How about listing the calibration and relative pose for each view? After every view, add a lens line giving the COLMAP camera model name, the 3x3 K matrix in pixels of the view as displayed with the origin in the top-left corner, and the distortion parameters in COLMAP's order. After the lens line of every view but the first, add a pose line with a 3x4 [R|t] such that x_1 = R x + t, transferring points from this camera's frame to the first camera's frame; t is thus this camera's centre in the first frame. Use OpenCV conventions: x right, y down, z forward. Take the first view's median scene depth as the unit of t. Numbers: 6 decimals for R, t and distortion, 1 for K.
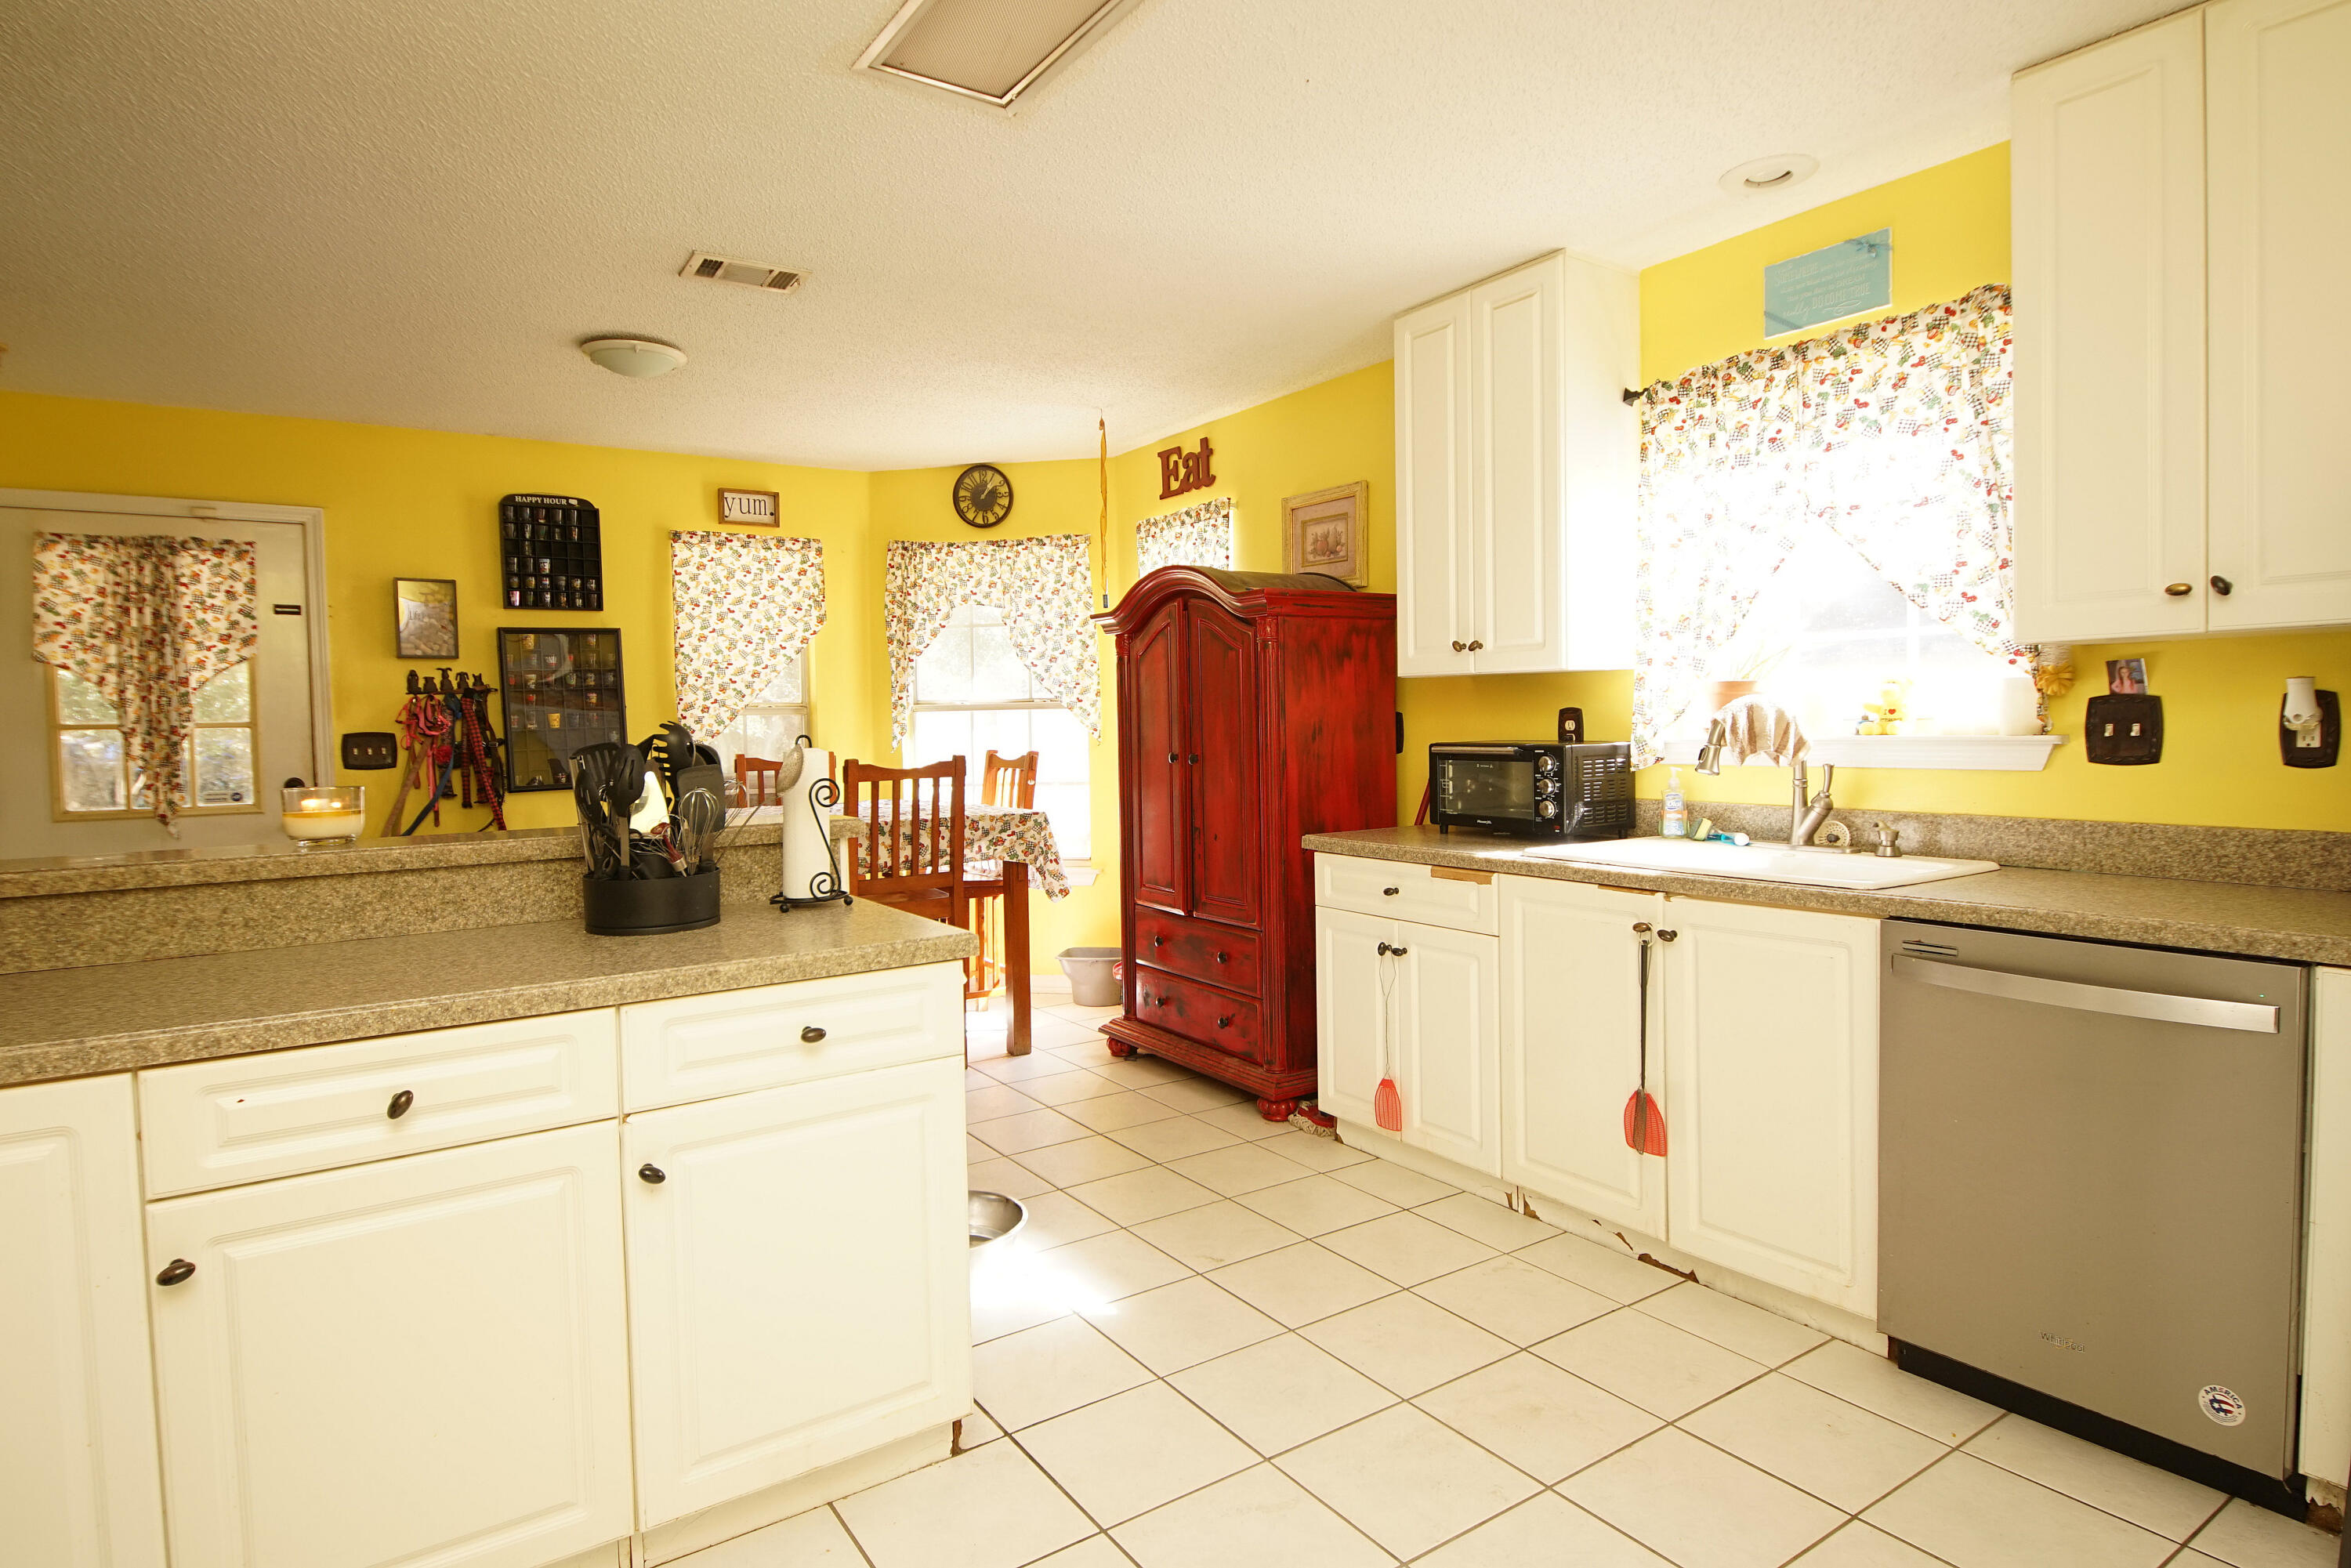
lens RADIAL K [[1262.8, 0, 1170.9], [0, 1262.8, 780.8], [0, 0, 1]] dist [0.024593, -0.022448]
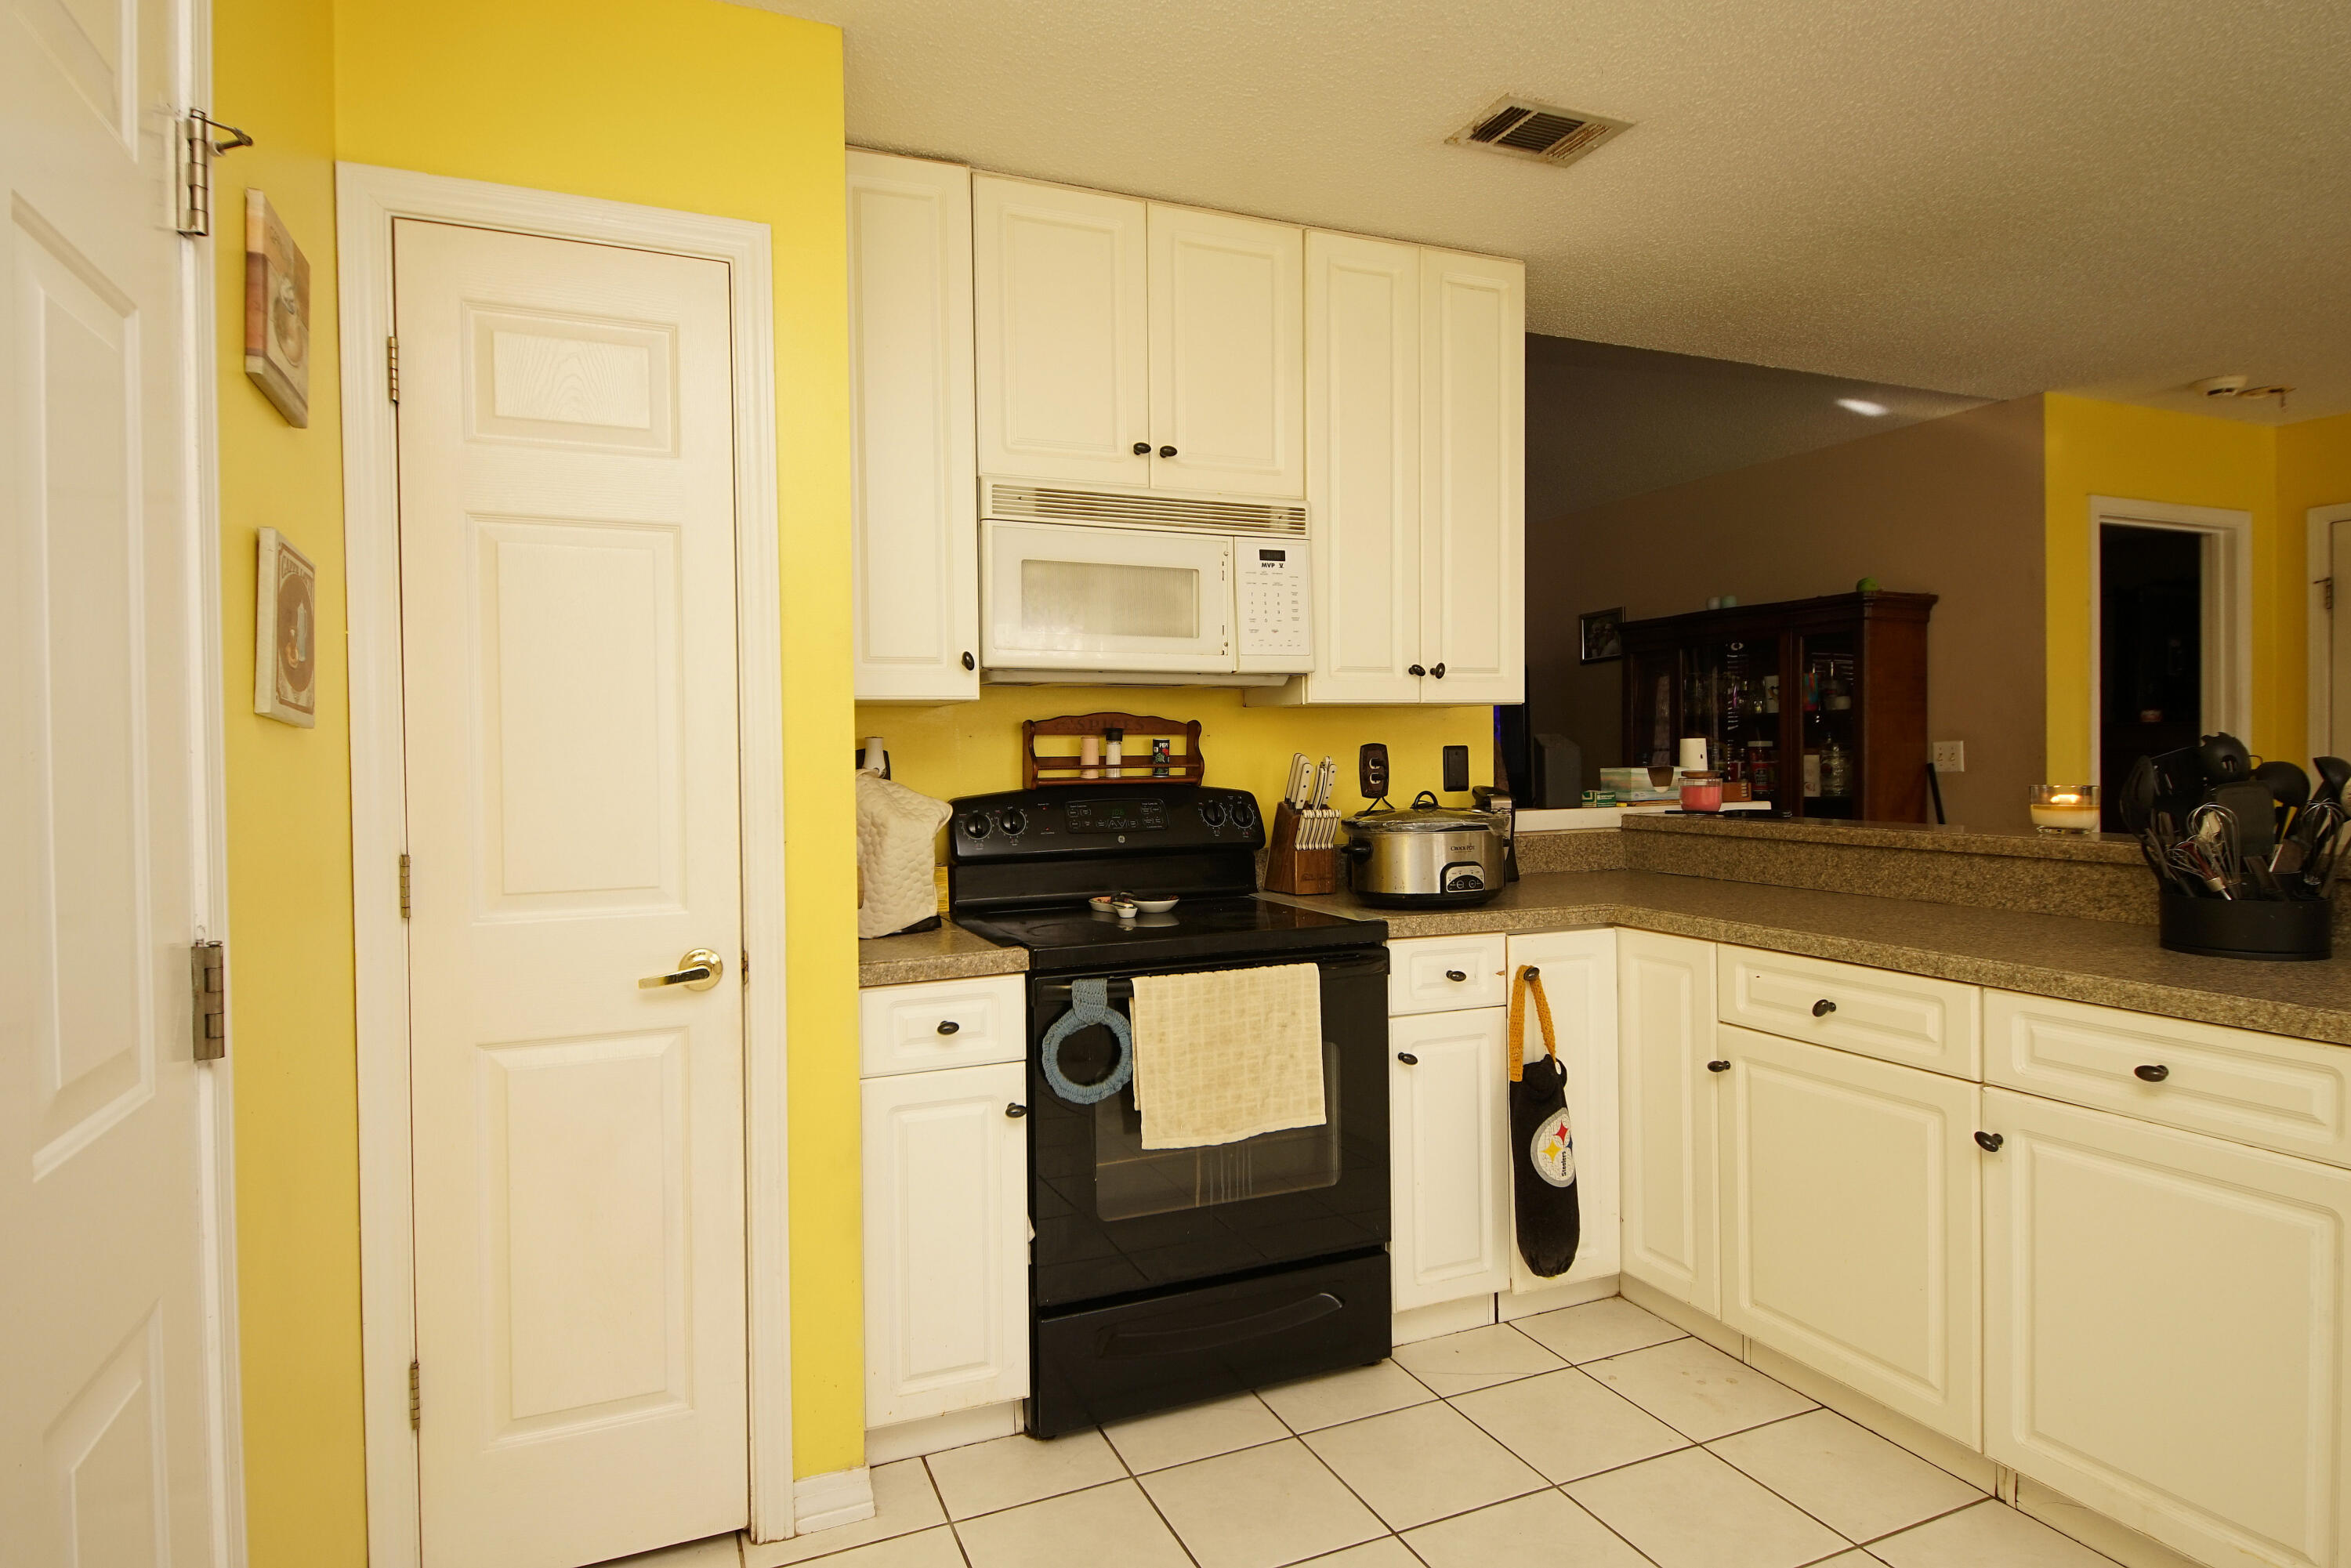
lens RADIAL K [[1262.8, 0, 1172.8], [0, 1262.8, 782.1], [0, 0, 1]] dist [0.024593, -0.022448]
pose [[-0.192146, 0.044219, -0.980370, 0.485777], [-0.027259, 0.998358, 0.050373, -0.026270], [0.980988, 0.036403, -0.190626, 0.292906]]
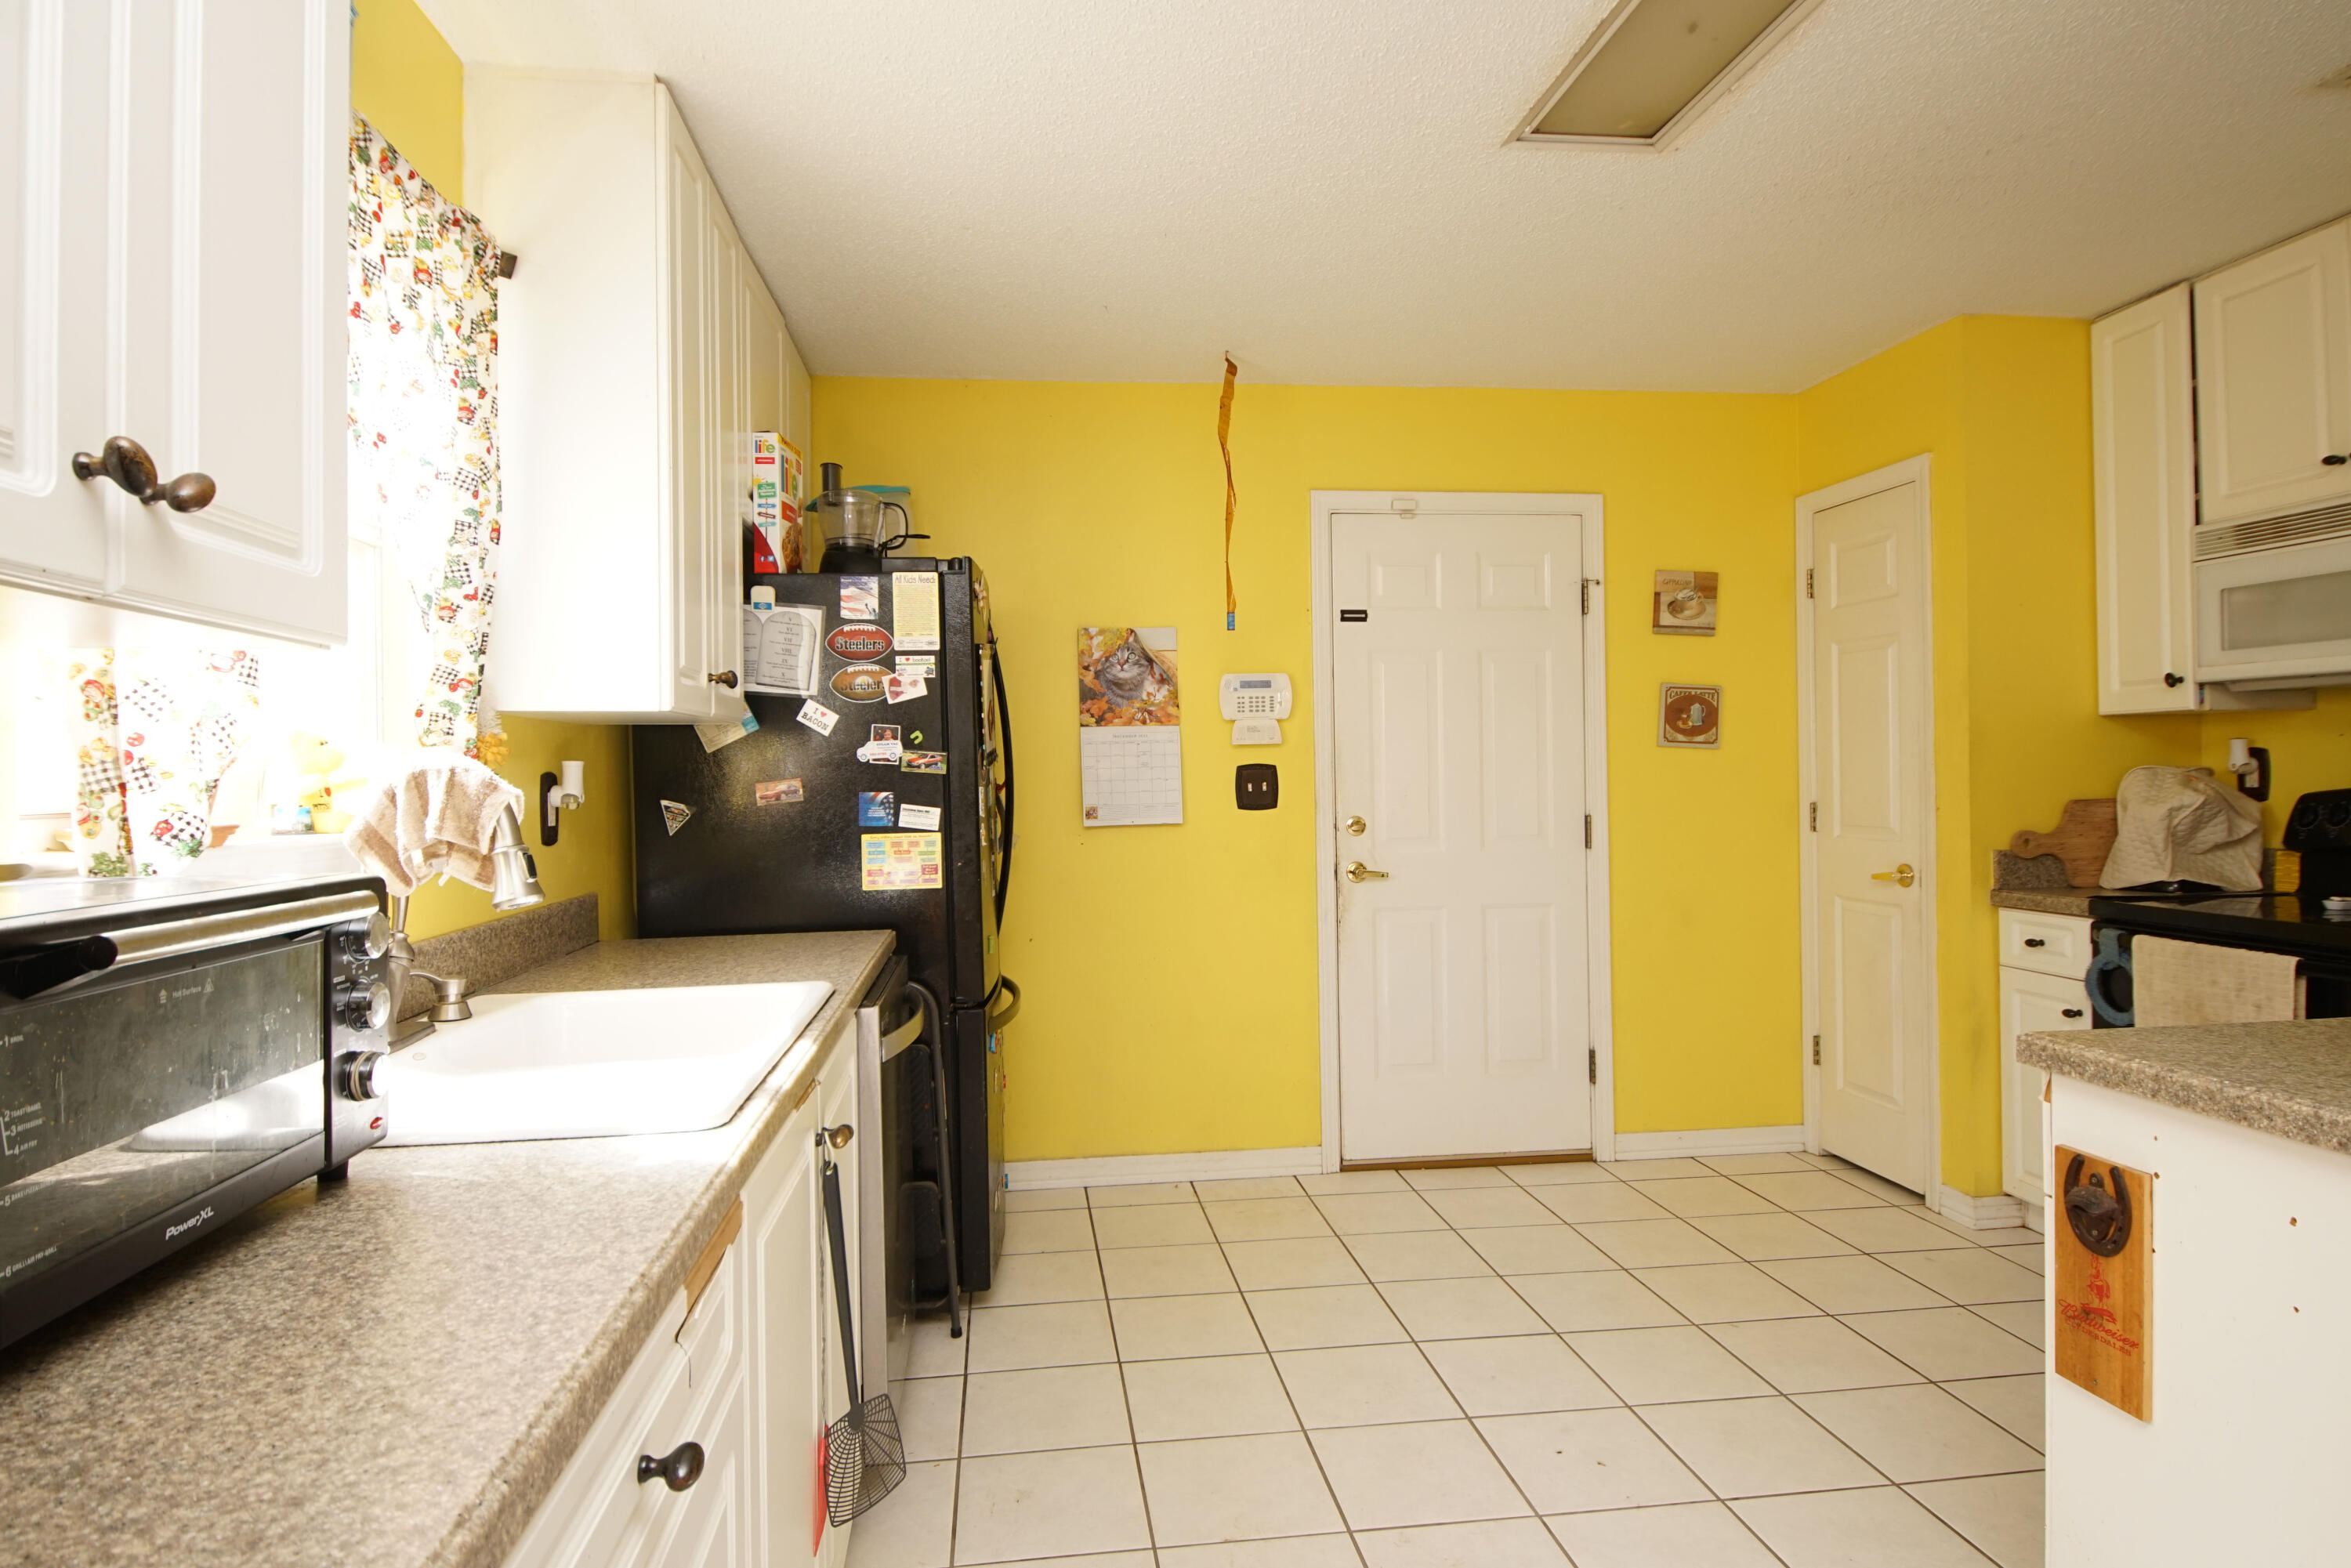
lens RADIAL K [[1262.8, 0, 1153.0], [0, 1262.8, 772.0], [0, 0, 1]] dist [0.024593, -0.022448]
pose [[-0.886921, 0.033006, 0.460741, -0.099260], [0.054116, 0.998000, 0.032680, -0.067960], [-0.458741, 0.053919, -0.886933, 1.437910]]
